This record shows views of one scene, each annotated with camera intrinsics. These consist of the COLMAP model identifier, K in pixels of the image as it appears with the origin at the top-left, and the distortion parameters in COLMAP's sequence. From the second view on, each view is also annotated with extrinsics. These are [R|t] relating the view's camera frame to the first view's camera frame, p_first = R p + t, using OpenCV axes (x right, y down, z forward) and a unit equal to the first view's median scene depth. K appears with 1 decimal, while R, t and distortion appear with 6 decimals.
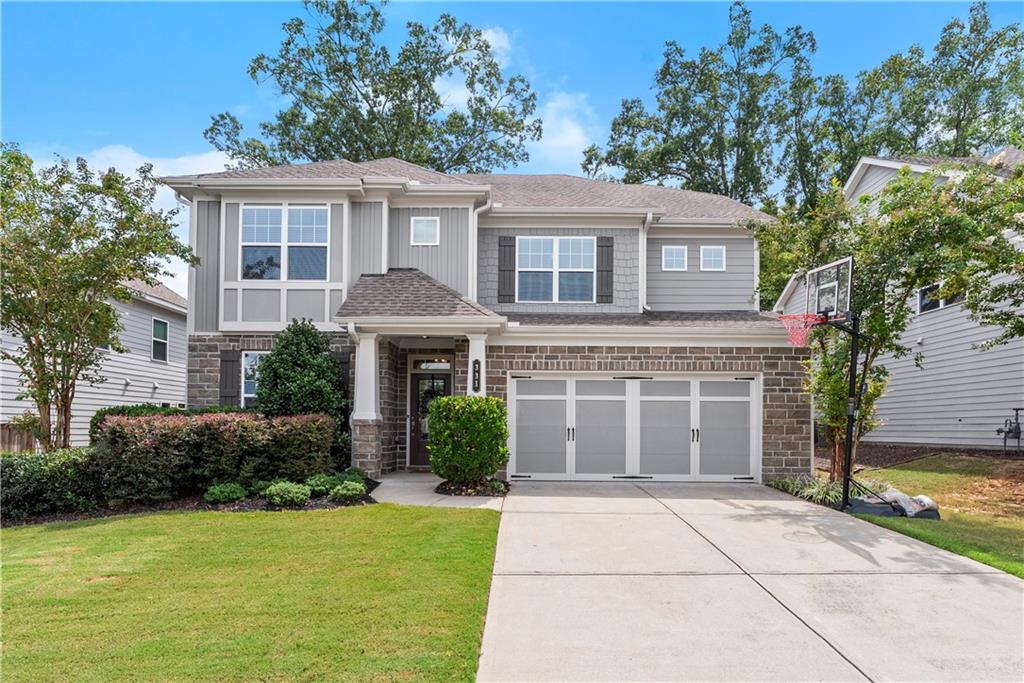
lens RADIAL K [[550.0, 0, 513.3], [0, 550.0, 417.0], [0, 0, 1]] dist [-0.003351, -0.000473]
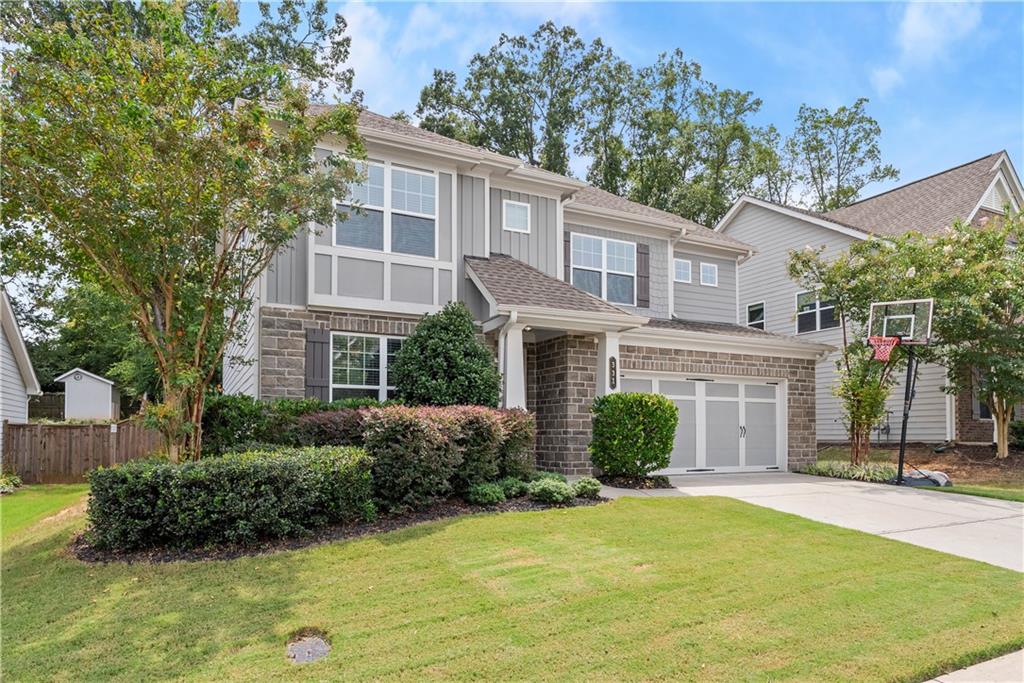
lens RADIAL K [[641.2, 0, 512.2], [0, 641.2, 416.4], [0, 0, 1]] dist [-0.004891, -0.001453]
pose [[0.890747, 0.006596, 0.454453, -0.688902], [-0.002794, 0.999955, -0.009037, 0.014523], [-0.454492, 0.006780, 0.890725, 0.028962]]
